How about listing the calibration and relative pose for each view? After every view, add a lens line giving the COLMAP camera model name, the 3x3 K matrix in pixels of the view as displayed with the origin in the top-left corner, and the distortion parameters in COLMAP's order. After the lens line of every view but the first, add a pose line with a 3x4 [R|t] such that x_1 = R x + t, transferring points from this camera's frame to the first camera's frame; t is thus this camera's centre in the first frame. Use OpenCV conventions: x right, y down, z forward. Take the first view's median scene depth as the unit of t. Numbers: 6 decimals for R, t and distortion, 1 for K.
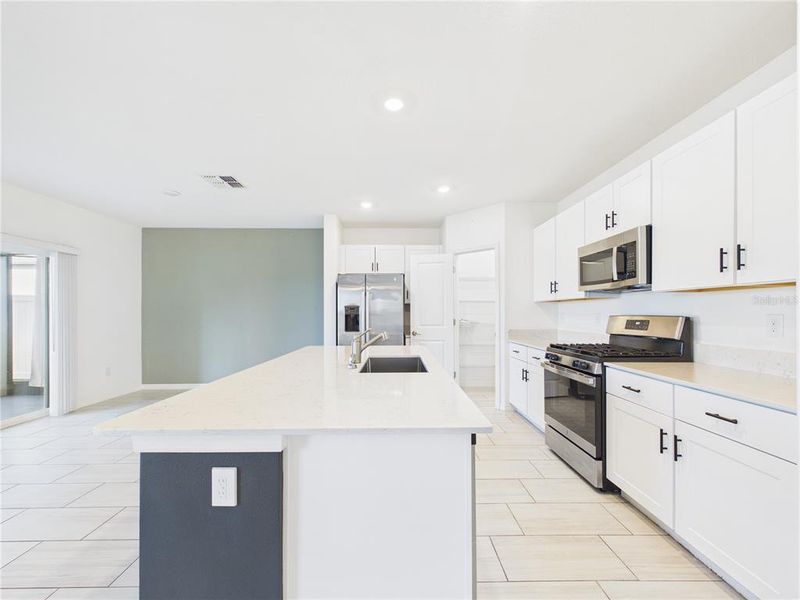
lens RADIAL K [[328.3, 0, 400.4], [0, 328.3, 313.4], [0, 0, 1]] dist [0.001364, 0.000095]
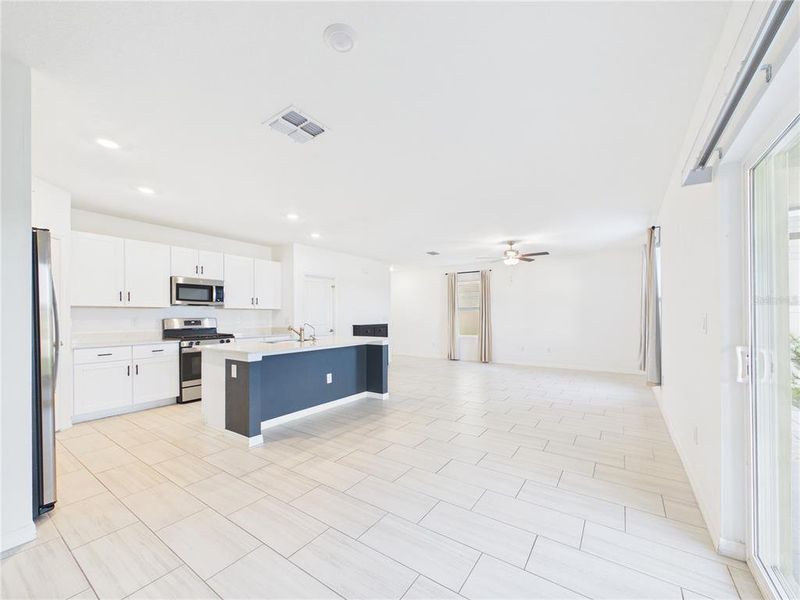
lens RADIAL K [[322.0, 0, 399.8], [0, 322.0, 315.1], [0, 0, 1]] dist [0.001014, 0.000175]
pose [[-0.809879, 0.008483, 0.586535, -1.136179], [0.007874, 0.999963, -0.003590, 0.003224], [-0.586544, 0.001711, -0.809916, 1.450541]]
